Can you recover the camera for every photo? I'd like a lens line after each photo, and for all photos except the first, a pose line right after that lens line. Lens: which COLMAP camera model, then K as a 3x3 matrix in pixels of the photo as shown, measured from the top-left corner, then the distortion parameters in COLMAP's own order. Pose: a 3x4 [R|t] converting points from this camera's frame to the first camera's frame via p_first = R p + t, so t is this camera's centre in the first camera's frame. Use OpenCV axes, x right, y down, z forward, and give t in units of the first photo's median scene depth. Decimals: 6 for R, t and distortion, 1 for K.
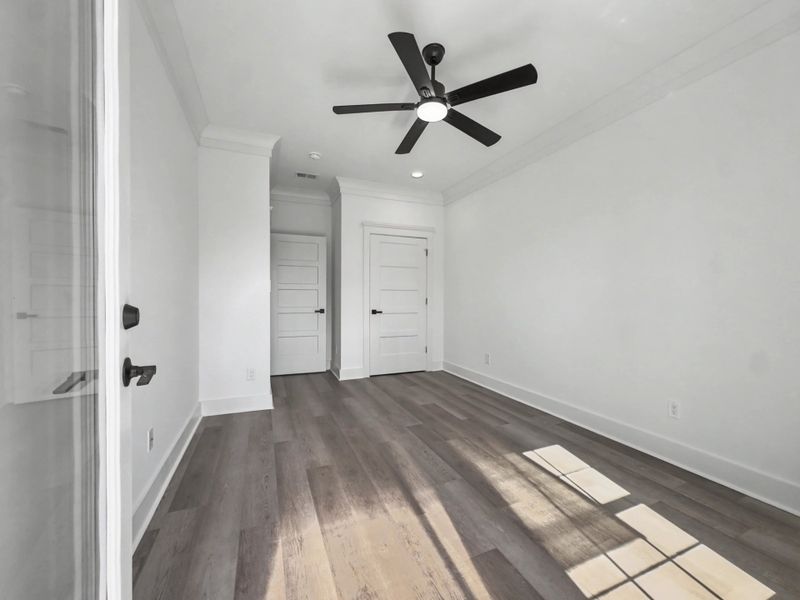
lens RADIAL K [[326.4, 0, 399.4], [0, 326.4, 298.3], [0, 0, 1]] dist [0.000043, -0.000008]
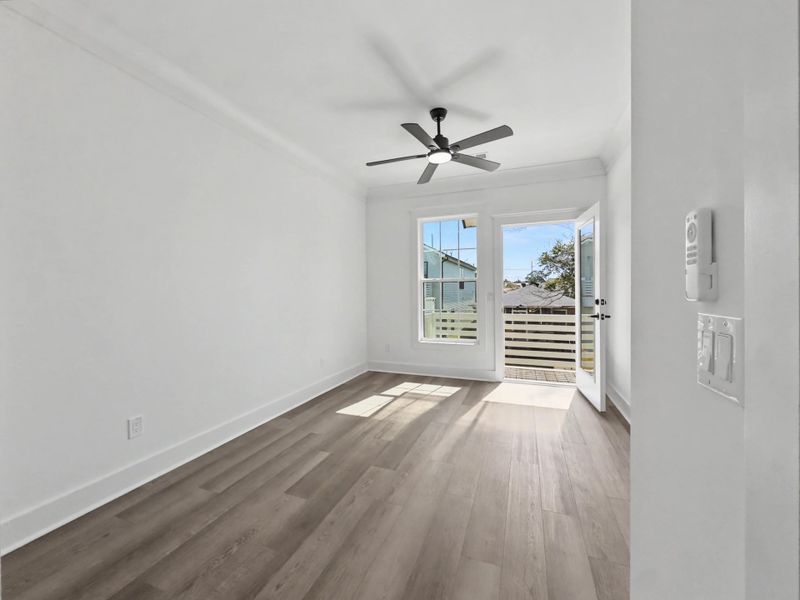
lens RADIAL K [[326.4, 0, 399.4], [0, 326.4, 298.3], [0, 0, 1]] dist [0.000043, -0.000008]
pose [[-0.721059, -0.012760, 0.692756, -0.635205], [0.008306, 0.999599, 0.027058, -0.040293], [-0.692824, 0.025264, -0.720664, 1.891024]]
